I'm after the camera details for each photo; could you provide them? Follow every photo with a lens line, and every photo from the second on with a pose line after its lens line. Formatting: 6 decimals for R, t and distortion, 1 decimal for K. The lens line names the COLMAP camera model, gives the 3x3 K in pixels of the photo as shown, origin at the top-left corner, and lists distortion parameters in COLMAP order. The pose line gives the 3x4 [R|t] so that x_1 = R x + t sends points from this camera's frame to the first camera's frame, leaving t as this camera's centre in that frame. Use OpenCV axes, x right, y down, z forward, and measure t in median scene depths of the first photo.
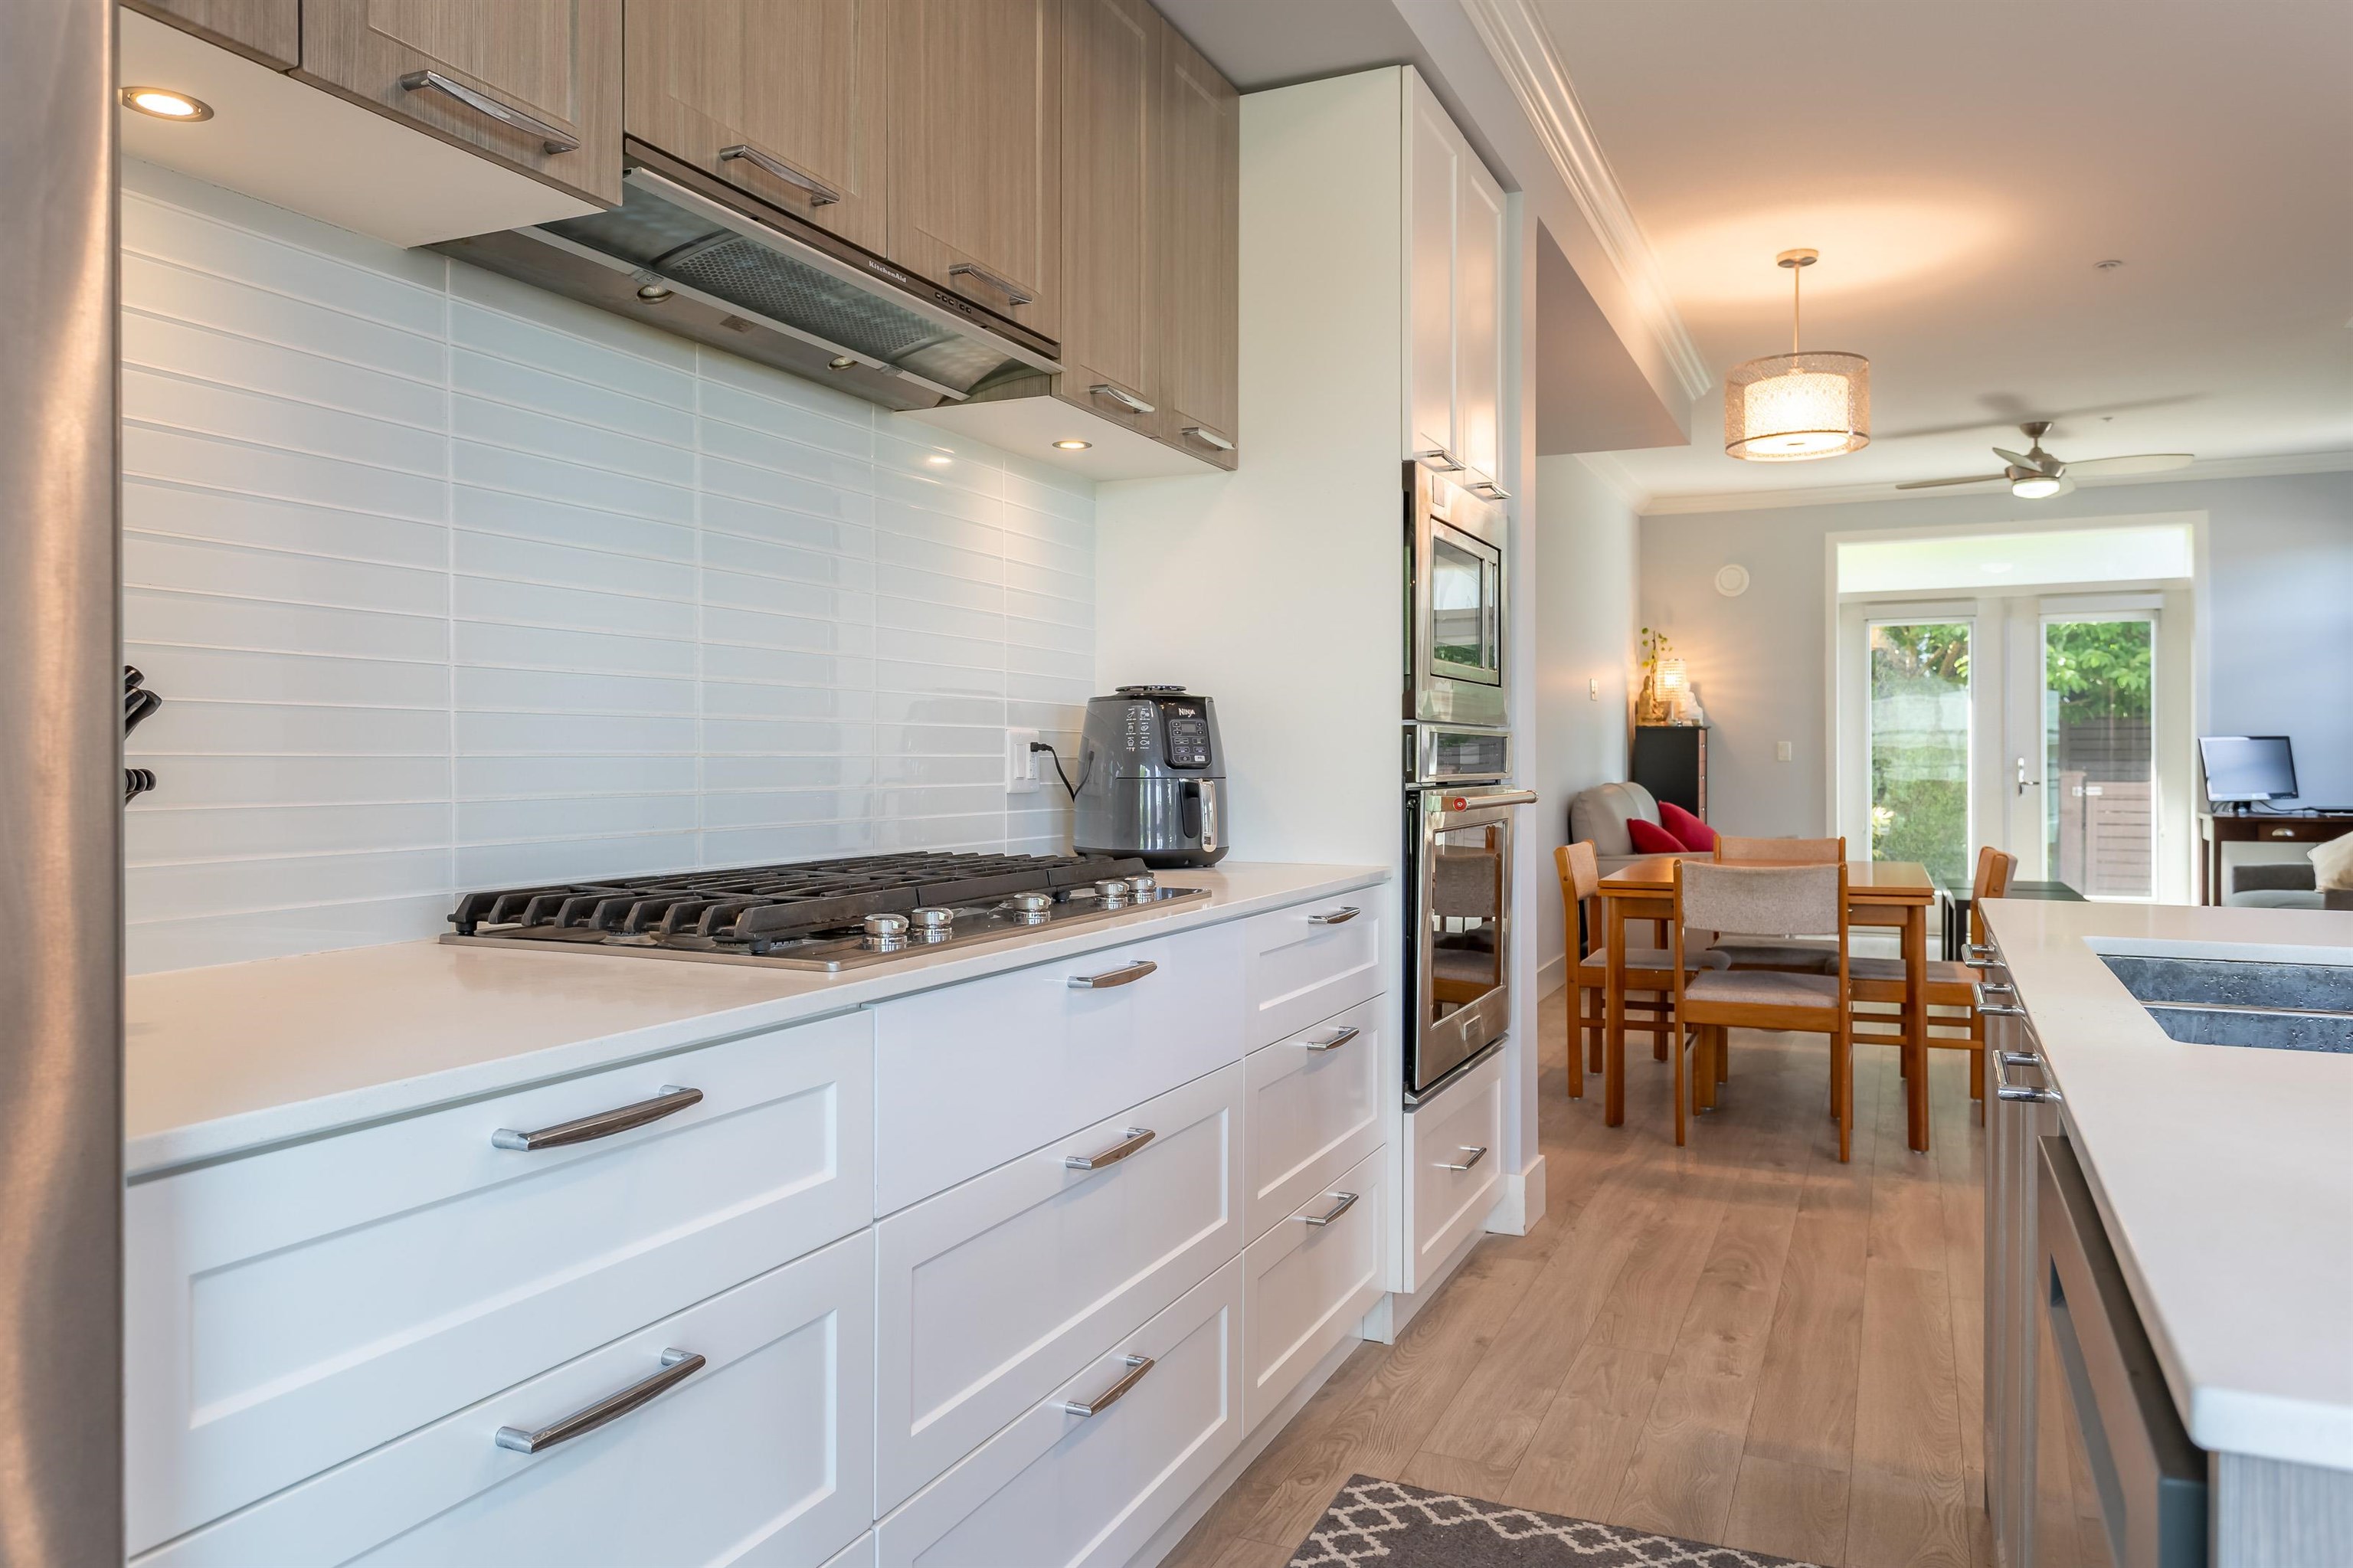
lens RADIAL K [[1577.1, 0, 1195.8], [0, 1577.1, 774.1], [0, 0, 1]] dist [-0.002964, 0.007675]
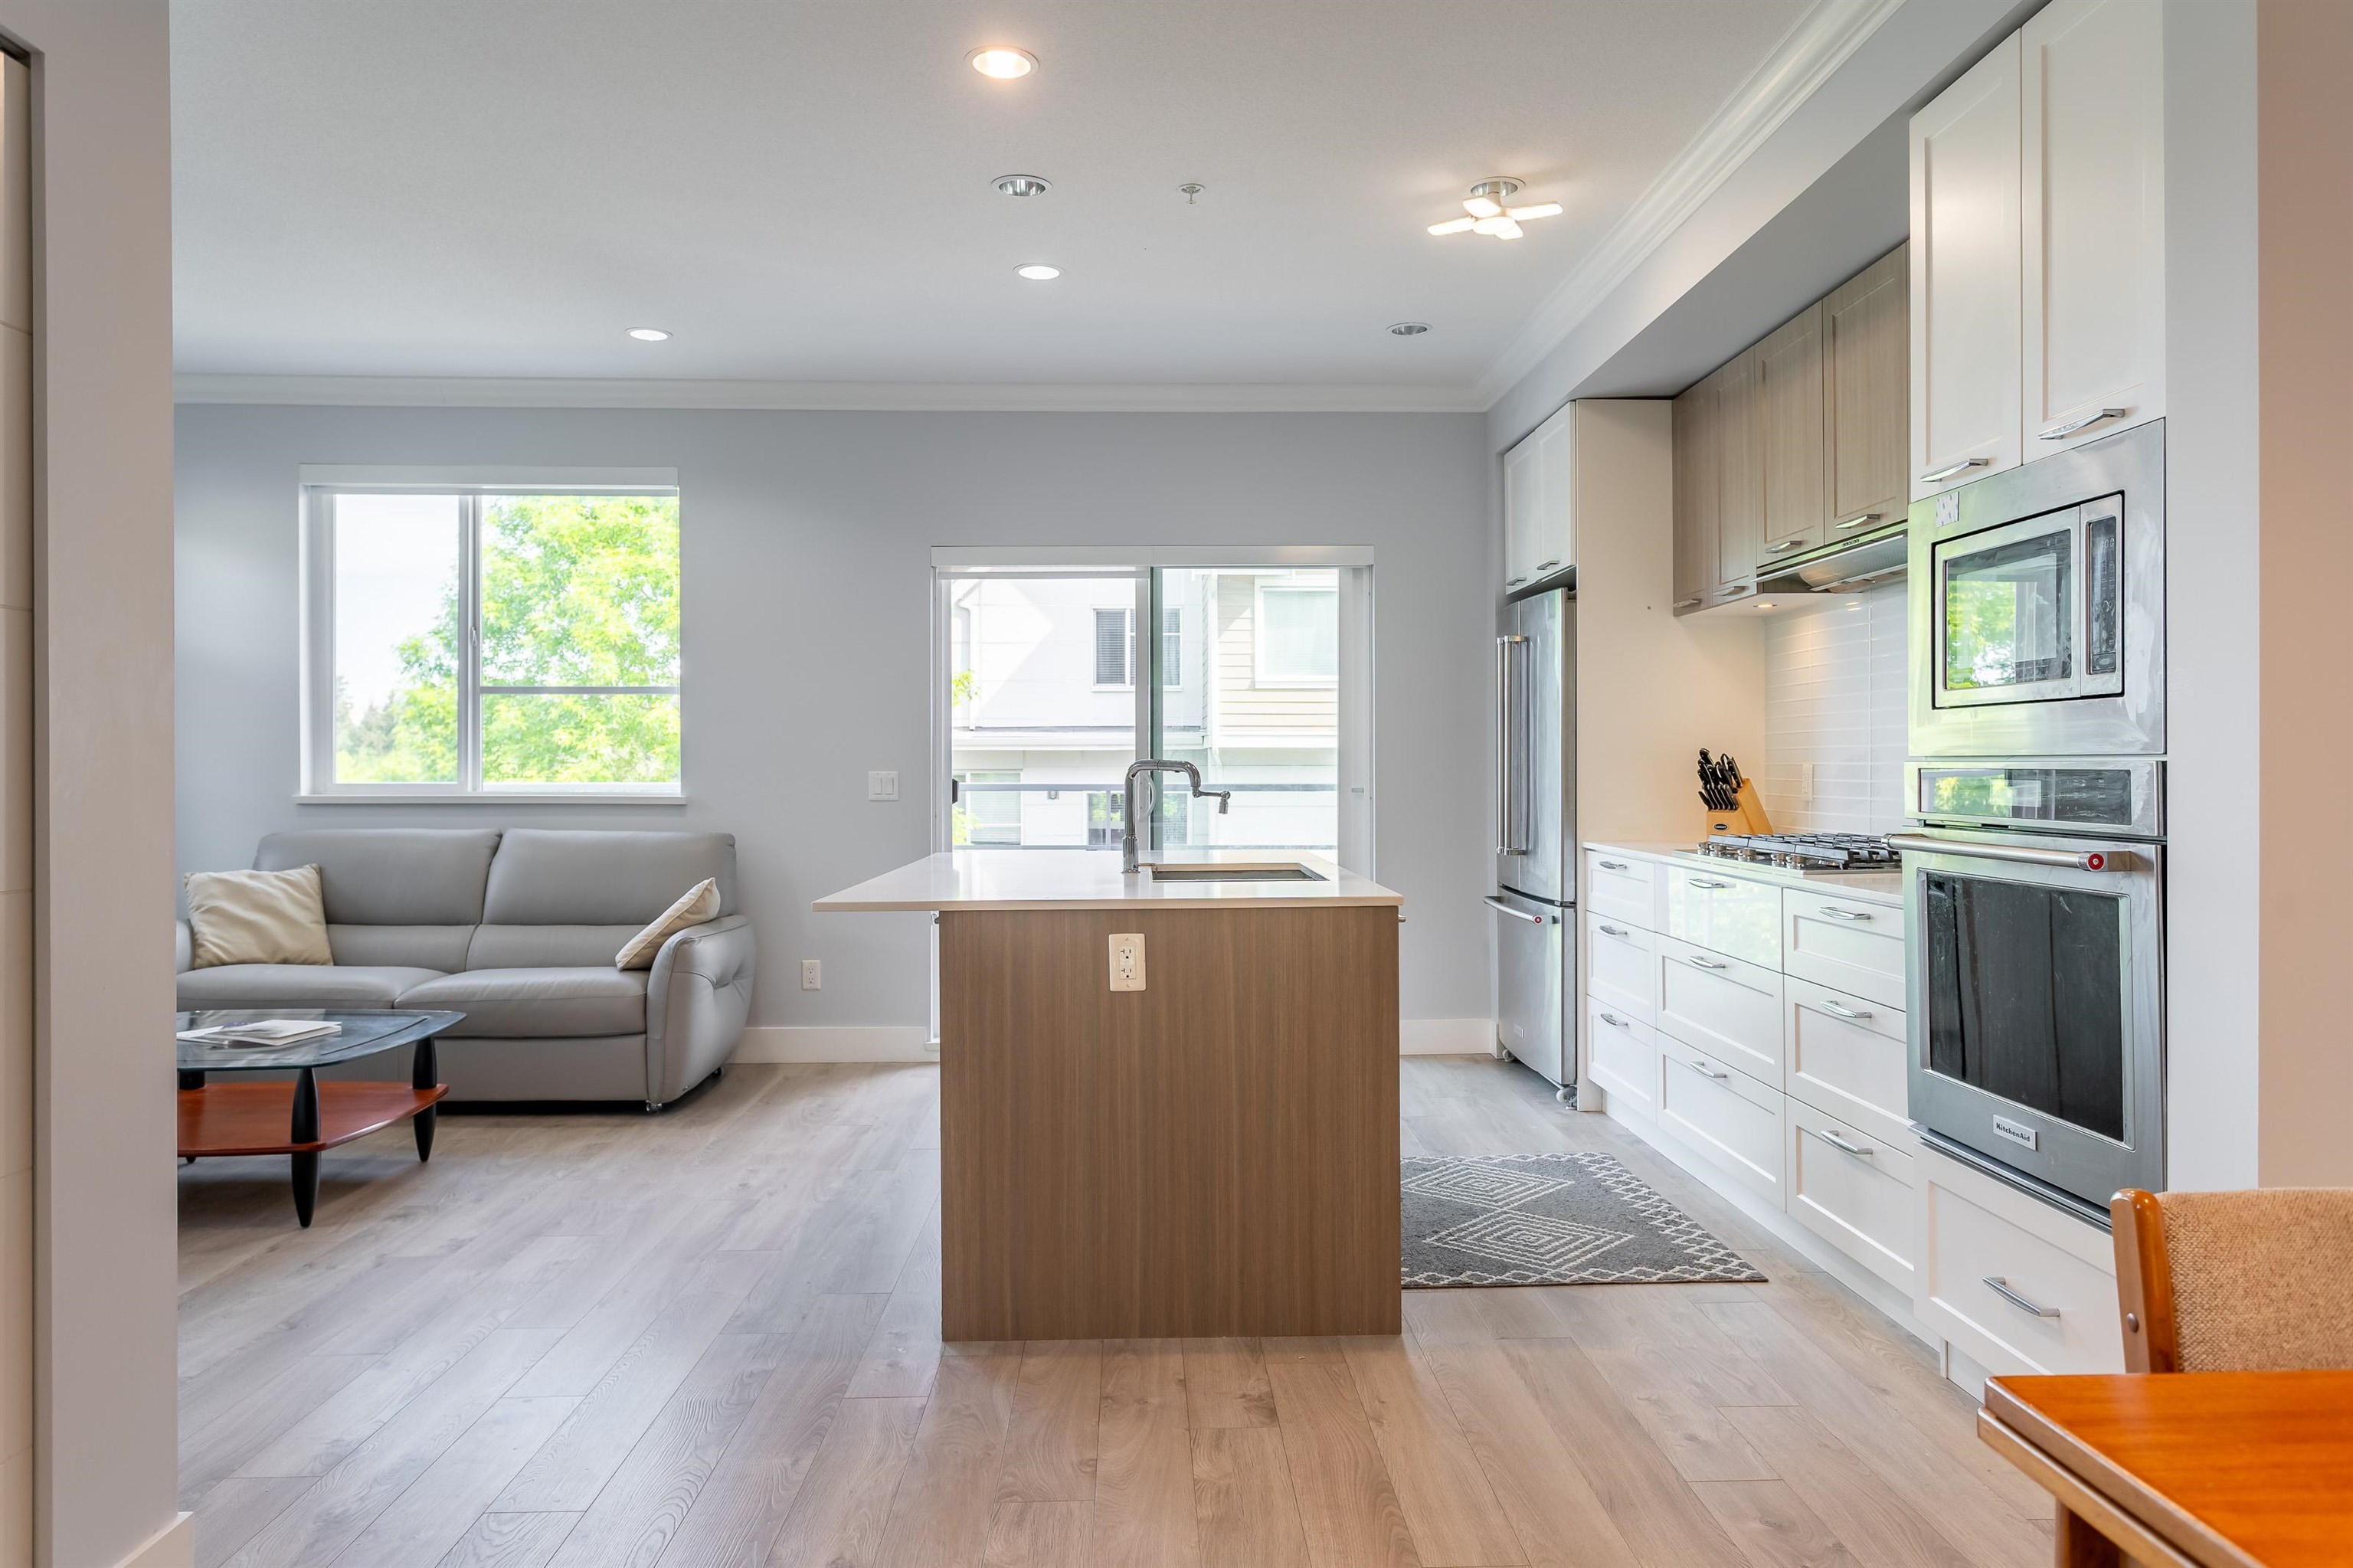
lens RADIAL K [[1577.1, 0, 1188.4], [0, 1577.1, 765.1], [0, 0, 1]] dist [-0.002964, 0.007675]
pose [[-0.896353, 0.005867, -0.443302, 0.393231], [0.001175, 0.999940, 0.010858, -0.015864], [0.443339, 0.009212, -0.896307, 0.662192]]
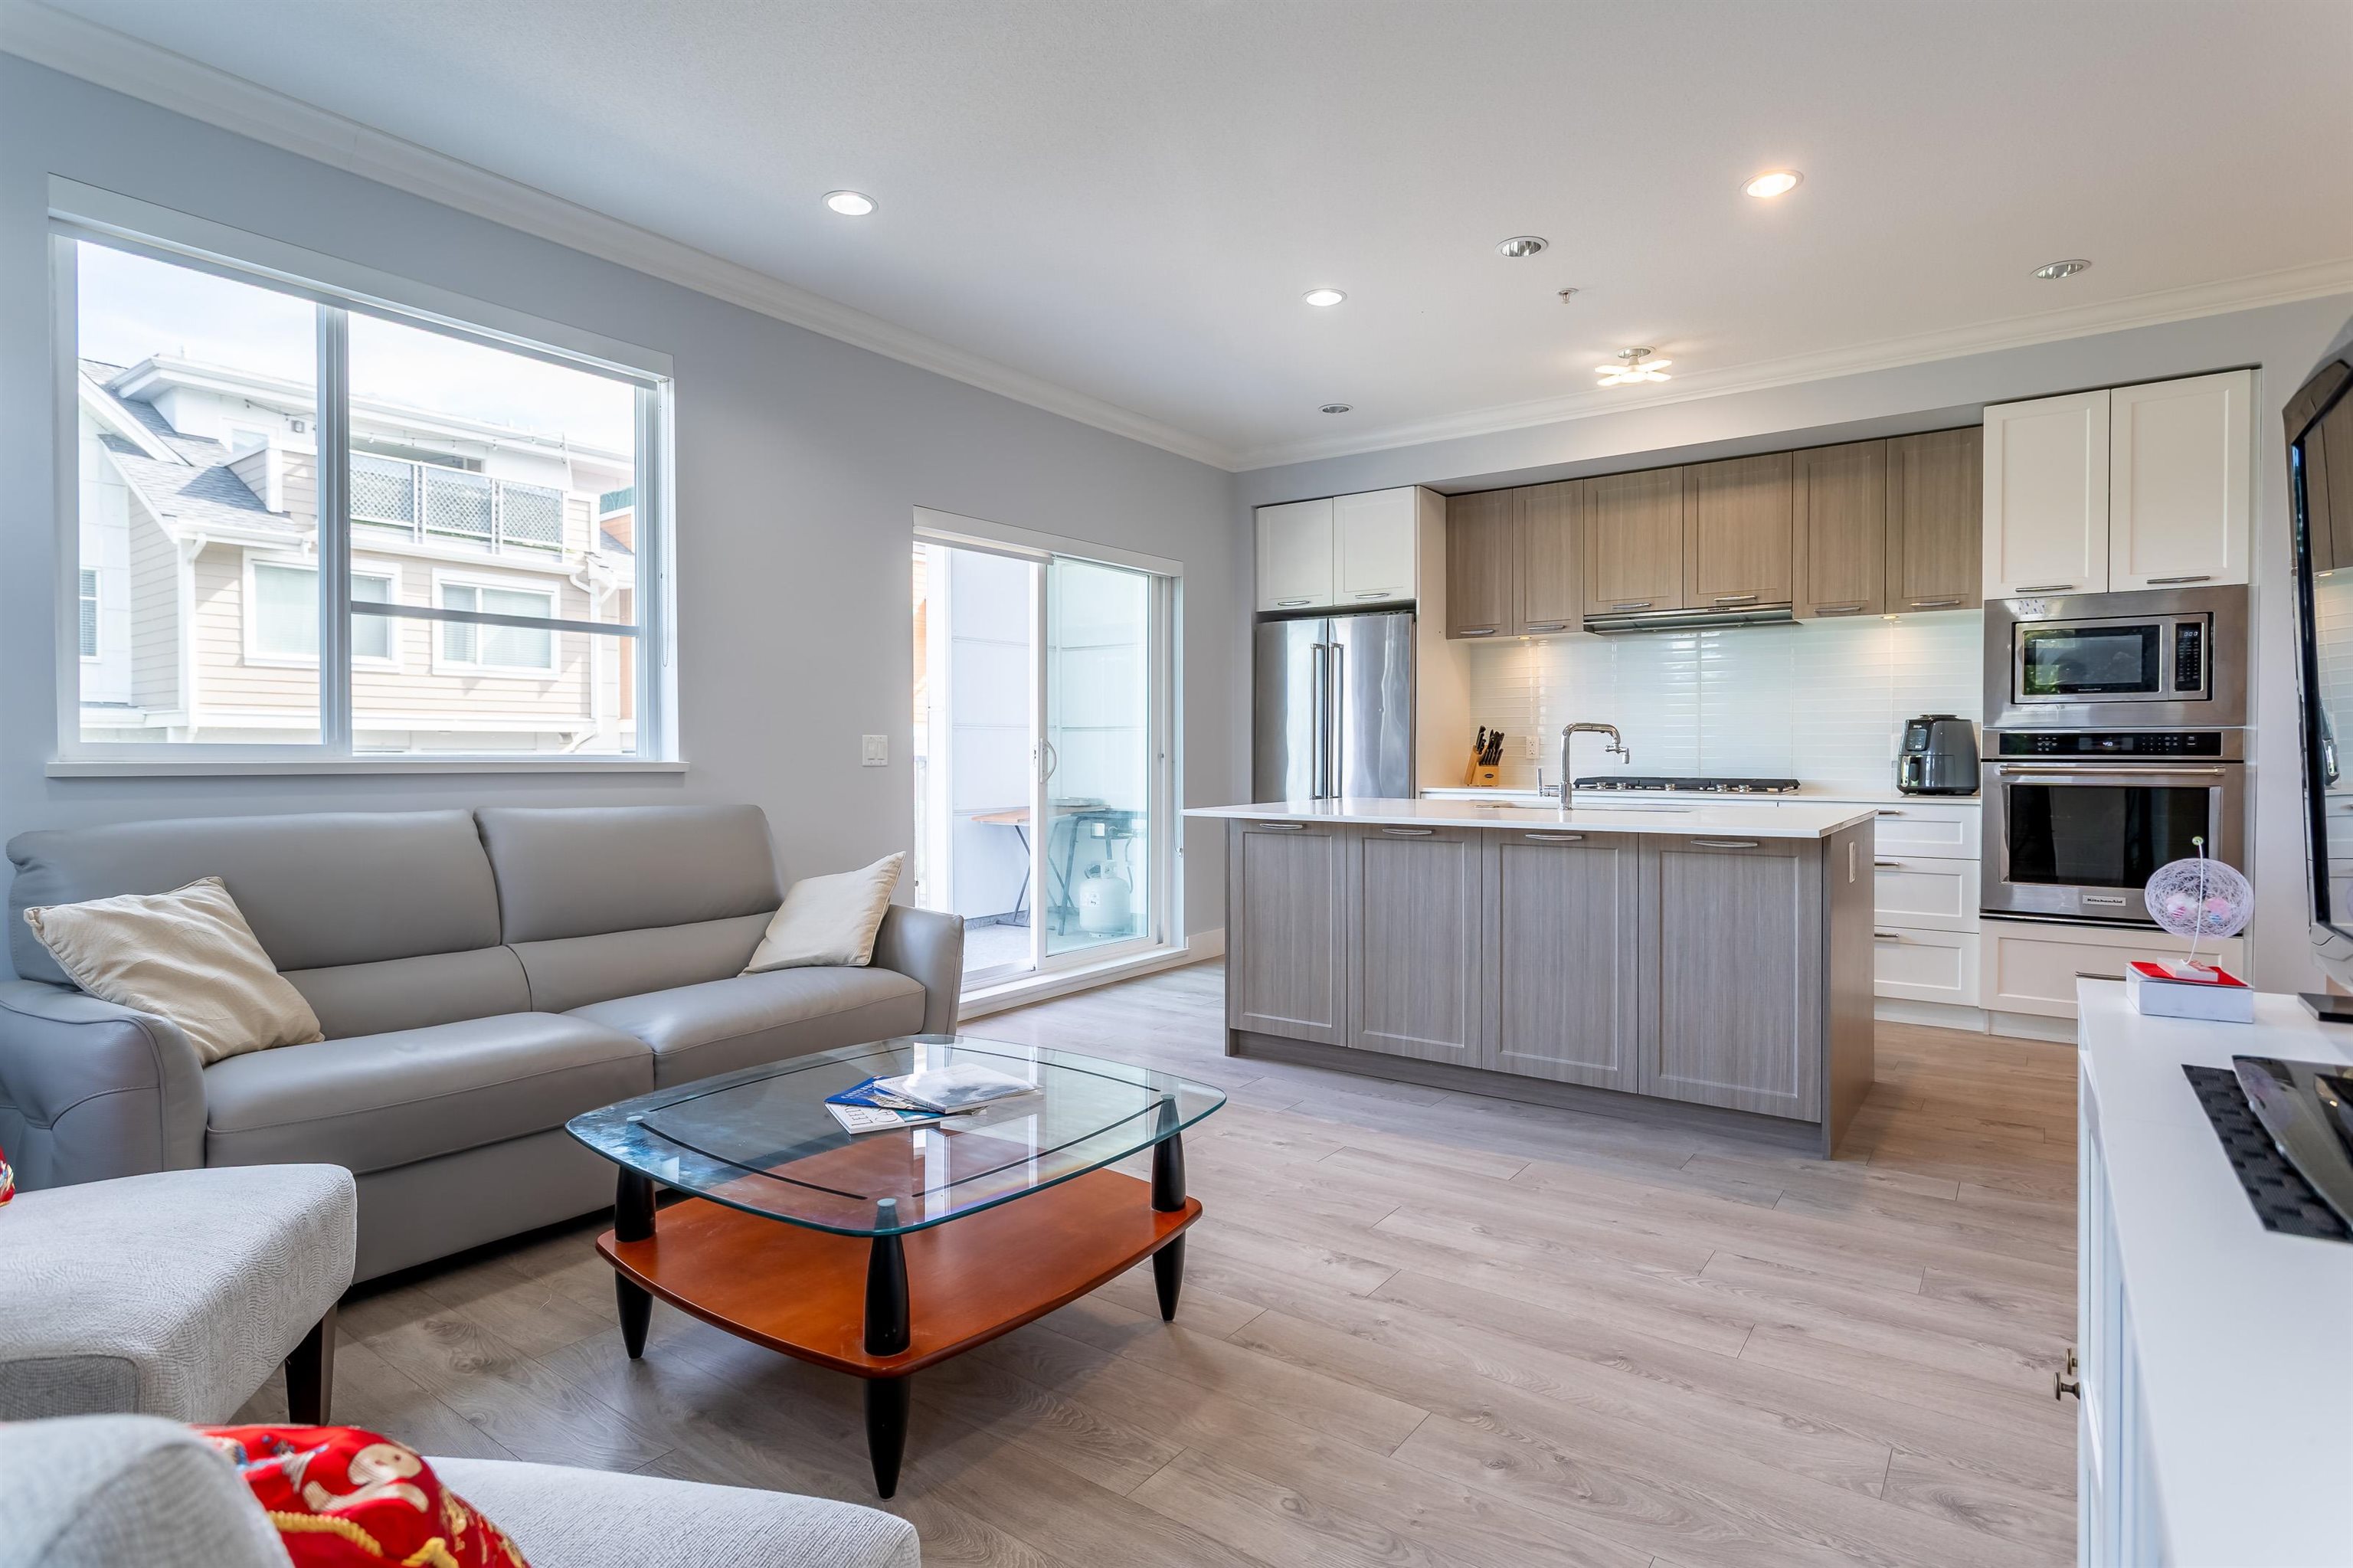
lens RADIAL K [[1188.5, 0, 1185.4], [0, 1188.5, 769.6], [0, 0, 1]] dist [-0.002396, 0.003102]
pose [[-0.201251, 0.017525, -0.979383, 0.718030], [-0.010227, 0.999748, 0.019991, -0.000079], [0.979486, 0.014039, -0.201021, 0.114929]]
